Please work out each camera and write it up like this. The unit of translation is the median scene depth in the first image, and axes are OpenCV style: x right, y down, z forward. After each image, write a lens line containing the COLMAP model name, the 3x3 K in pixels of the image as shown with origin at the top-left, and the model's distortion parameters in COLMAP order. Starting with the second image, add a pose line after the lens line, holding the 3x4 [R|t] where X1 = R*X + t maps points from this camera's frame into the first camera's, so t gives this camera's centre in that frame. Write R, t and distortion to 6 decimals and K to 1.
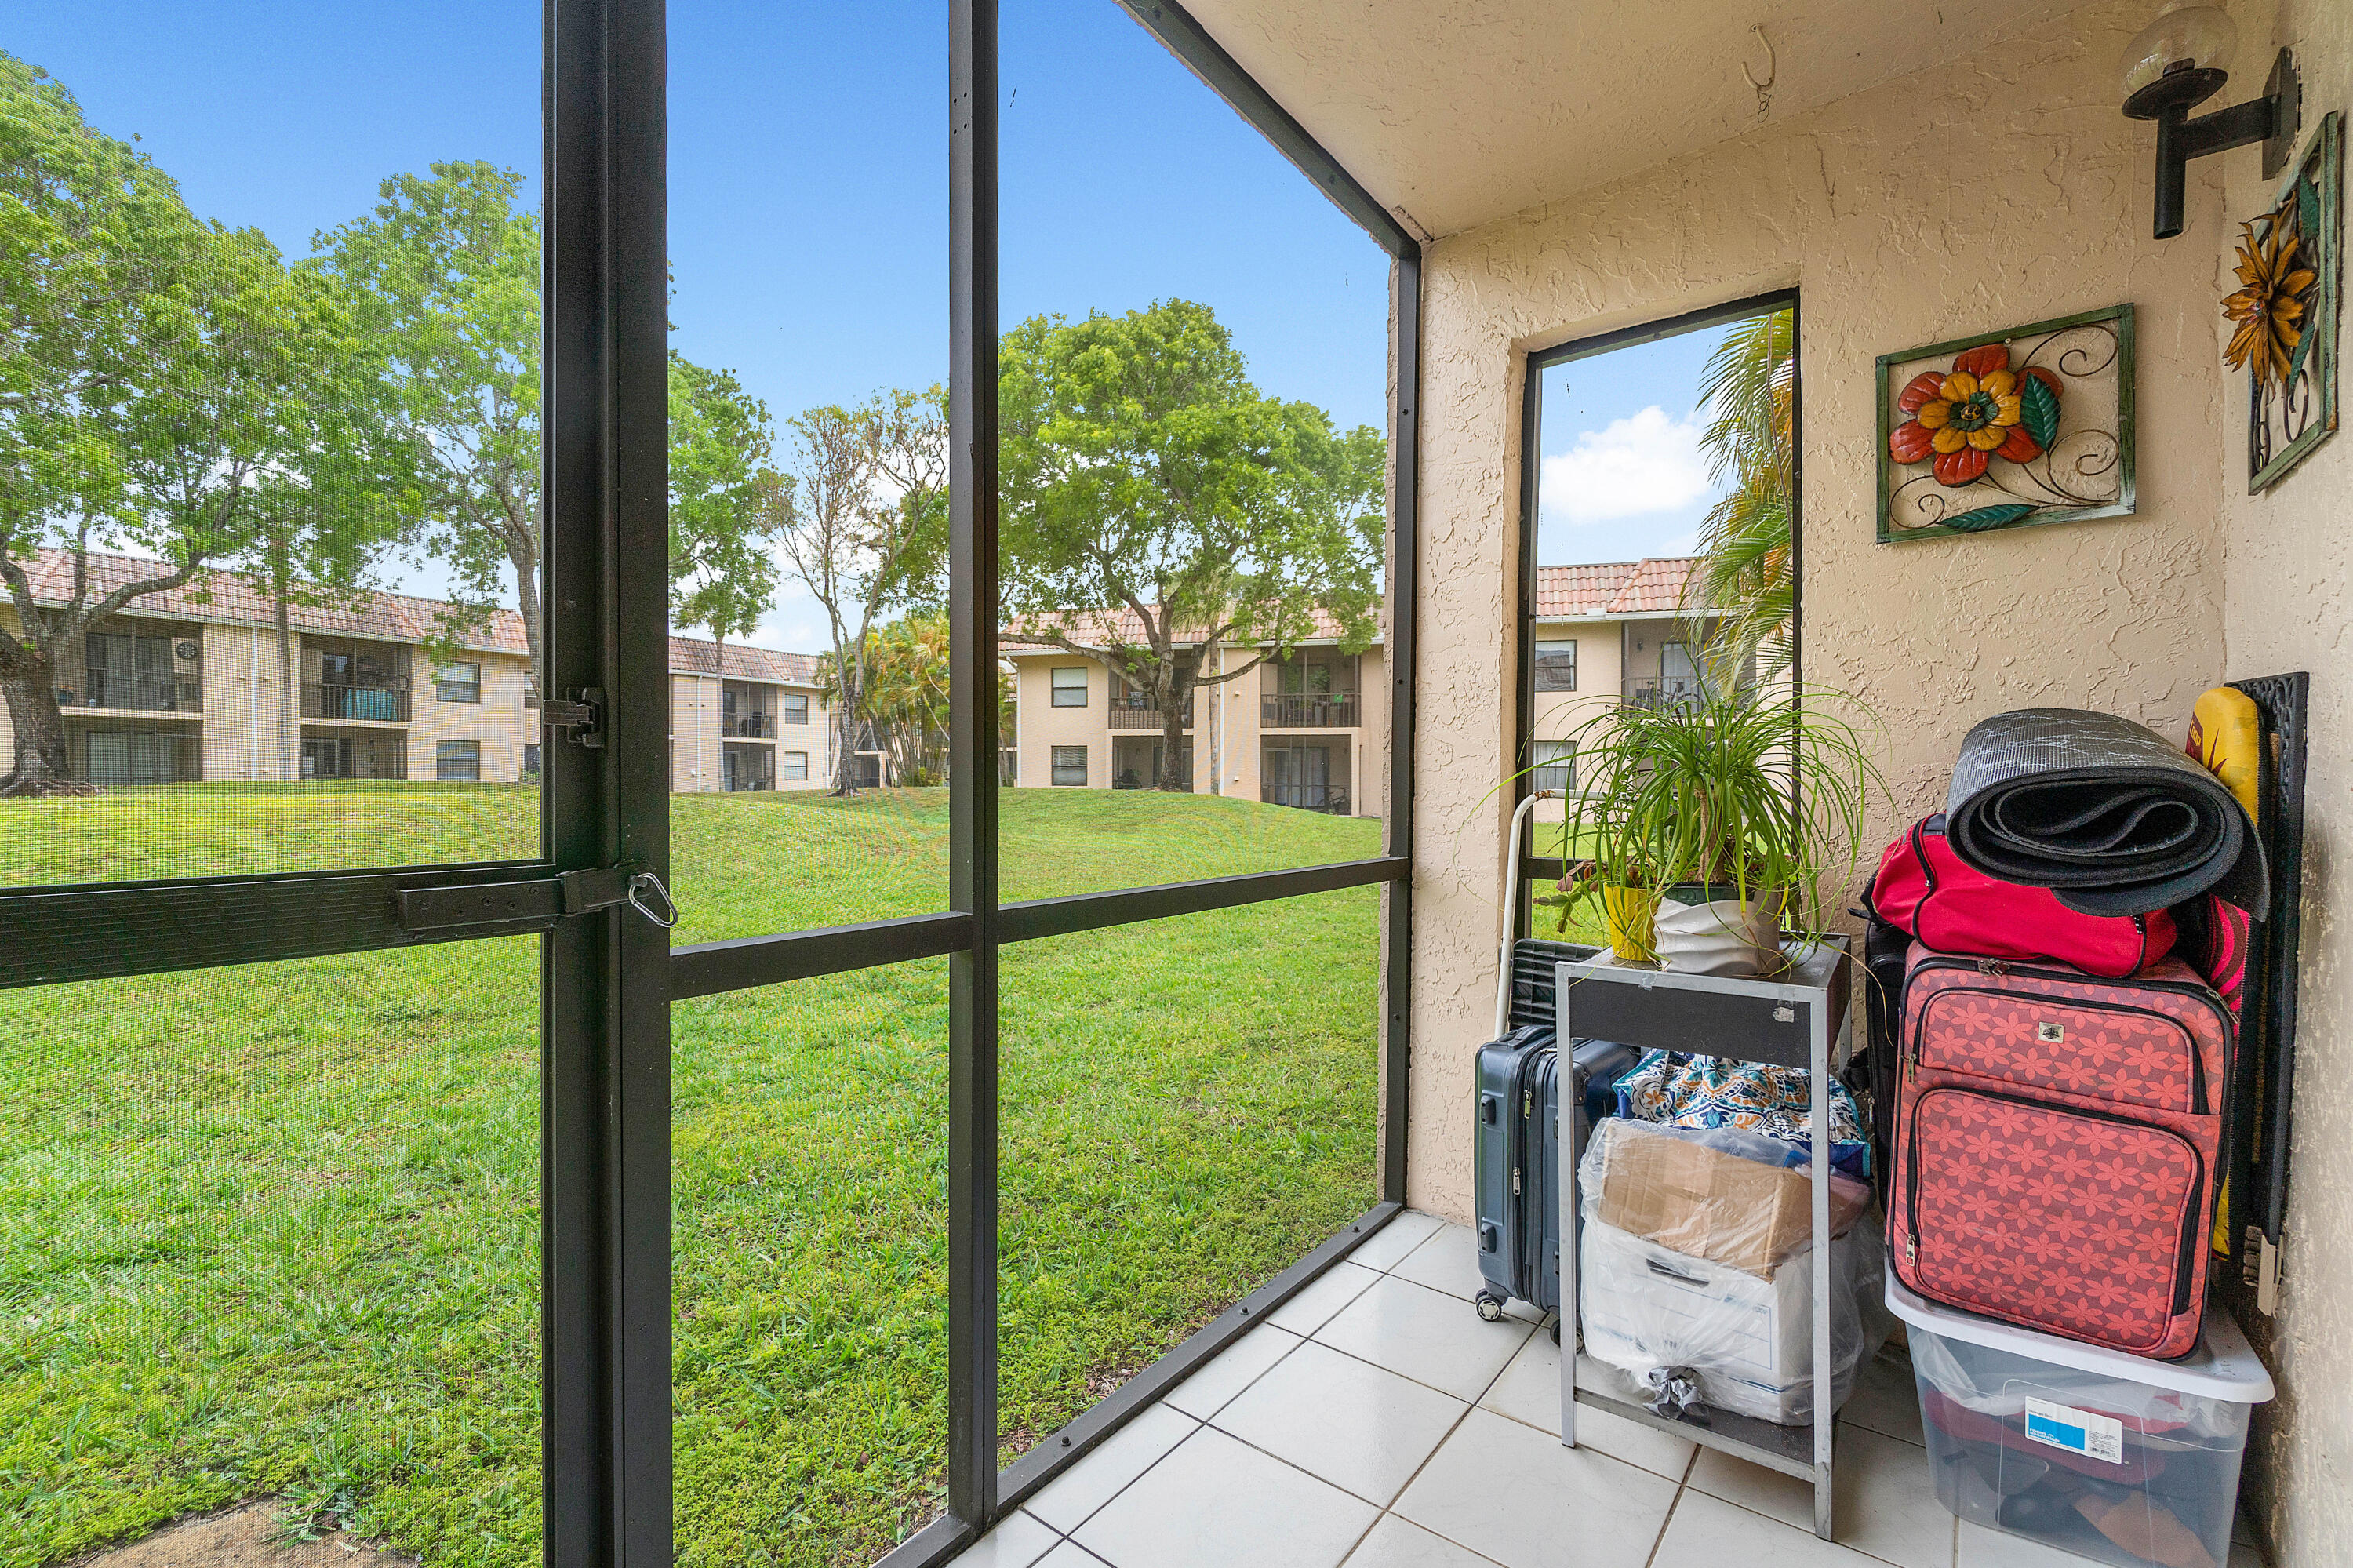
lens RADIAL K [[1024.5, 0, 1159.6], [0, 1024.5, 771.9], [0, 0, 1]] dist [-0.001552, -0.000017]
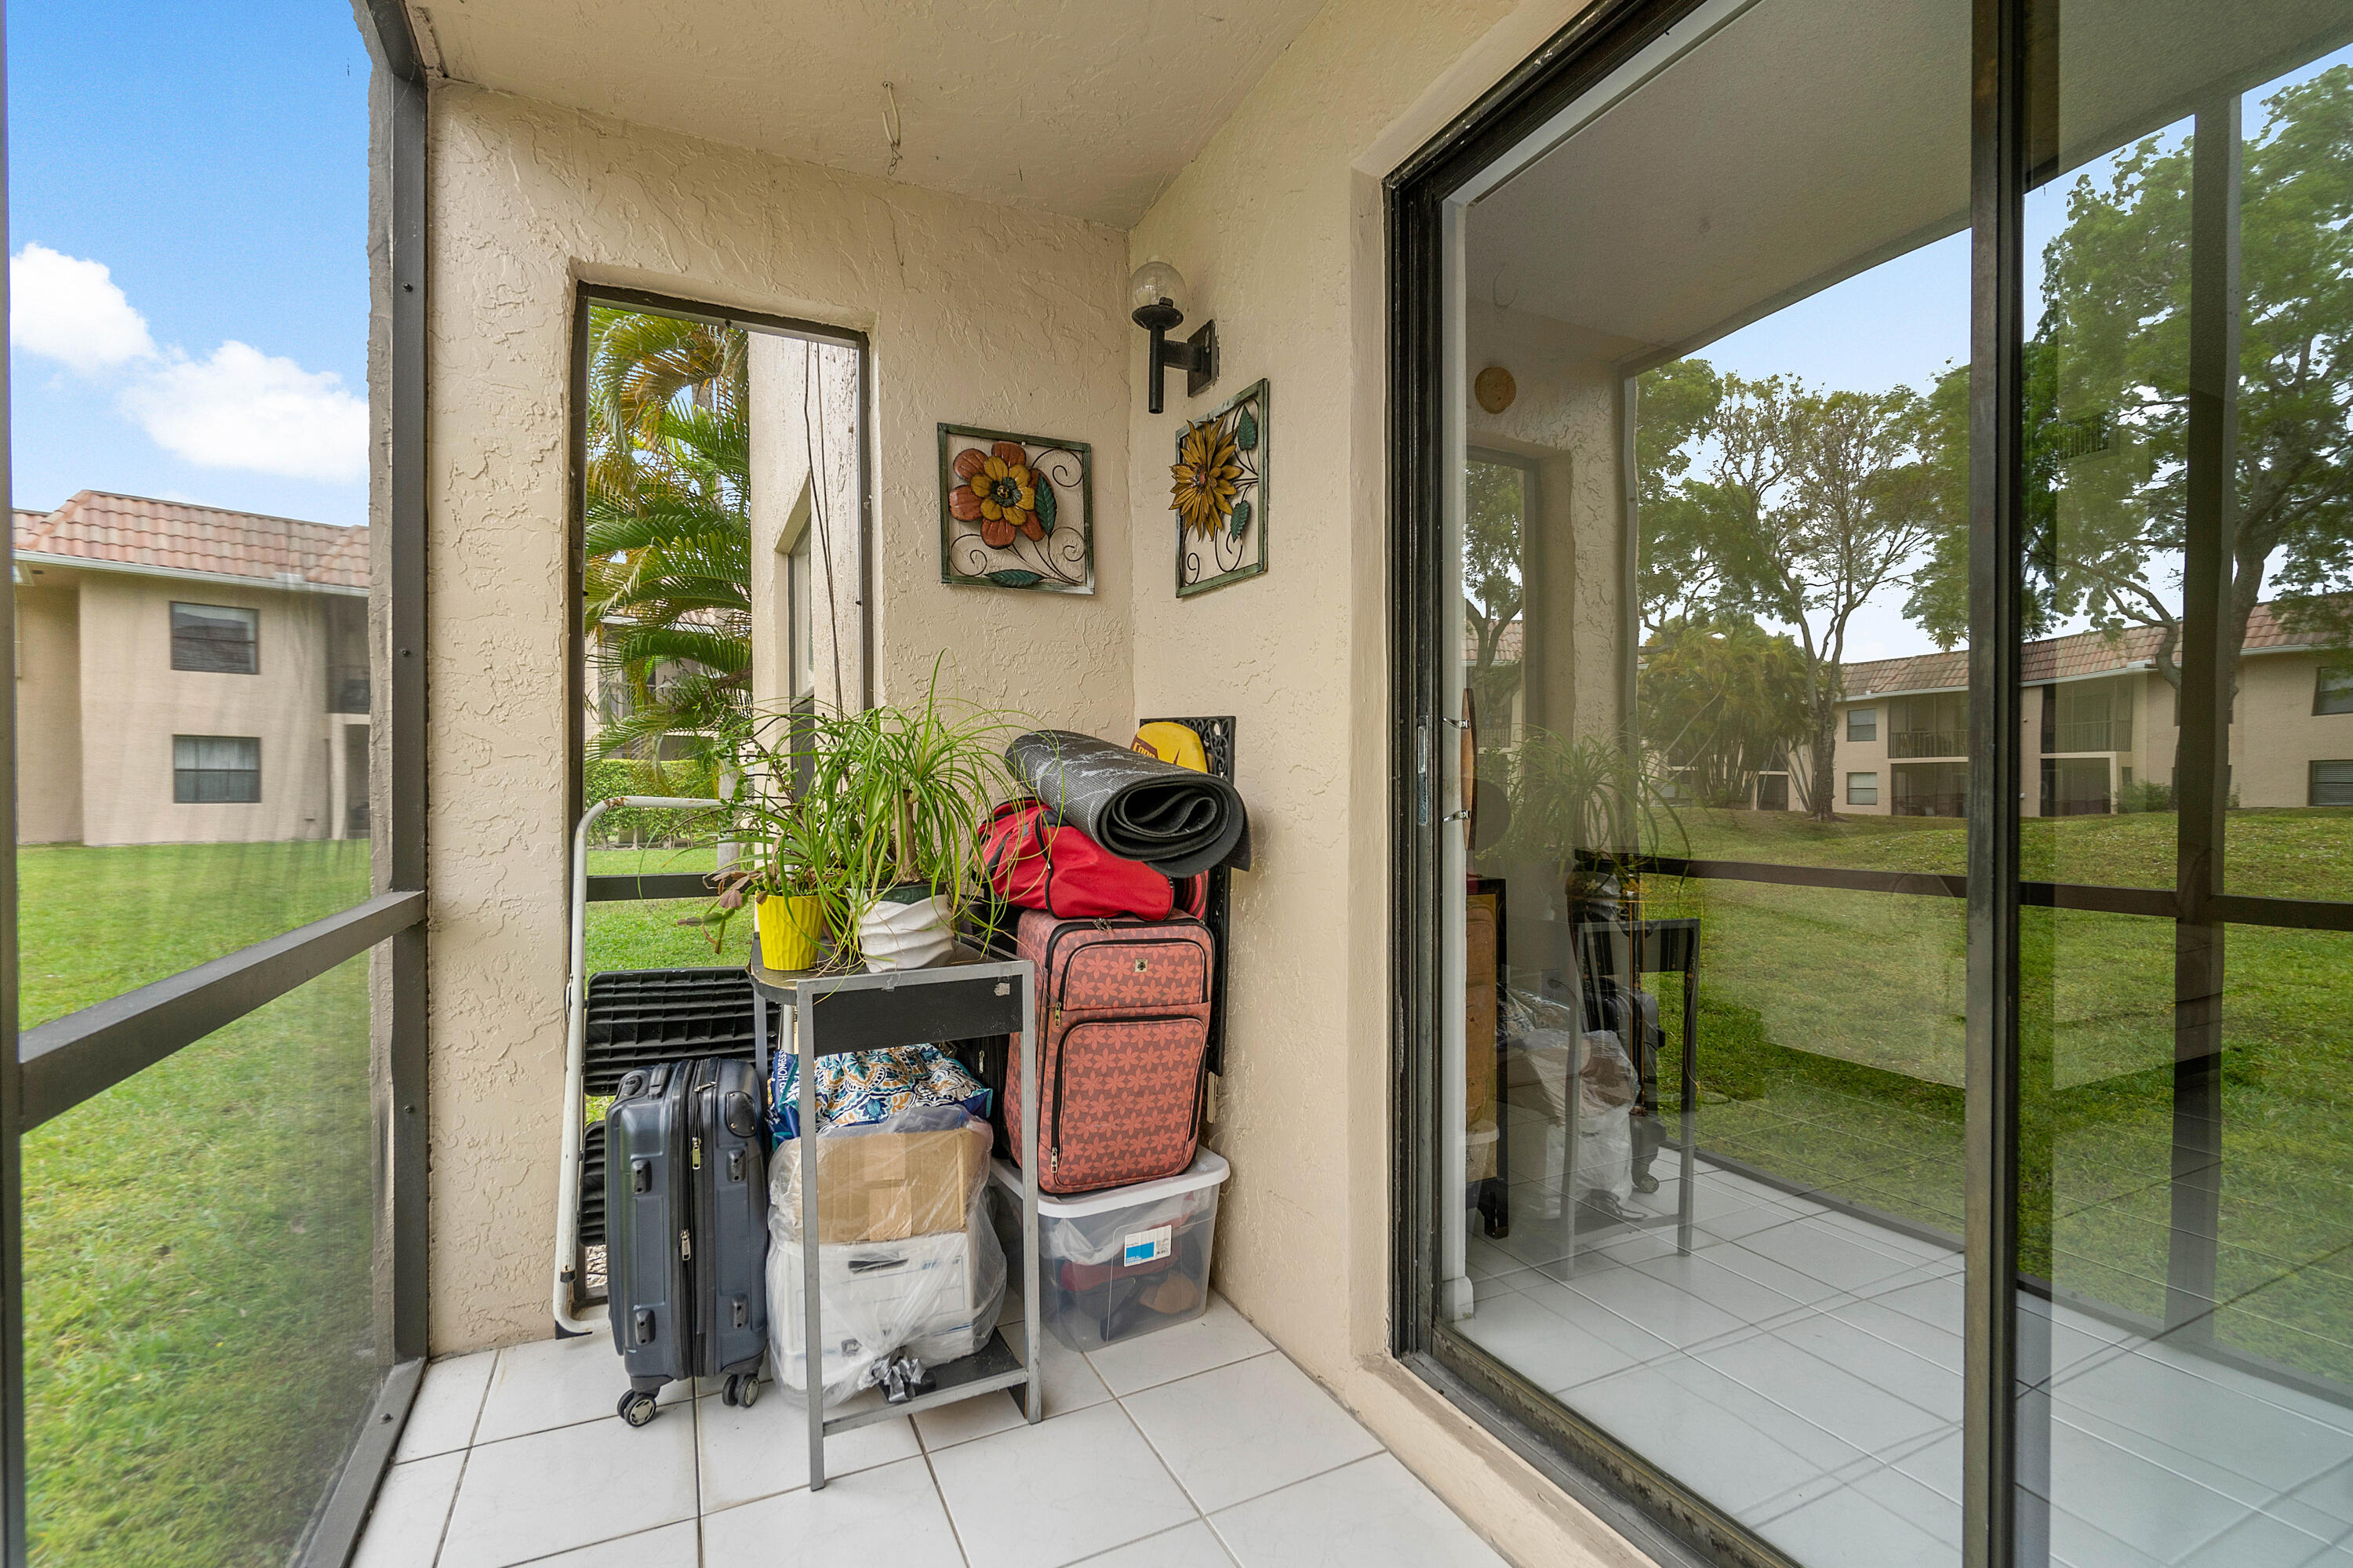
lens RADIAL K [[1053.1, 0, 1176.5], [0, 1053.1, 784.0], [0, 0, 1]] dist [-0.004954, -0.000306]
pose [[0.439049, -0.002850, 0.898458, -0.295555], [-0.003036, 0.999985, 0.004655, 0.001442], [-0.898458, -0.004771, 0.439034, 0.253771]]
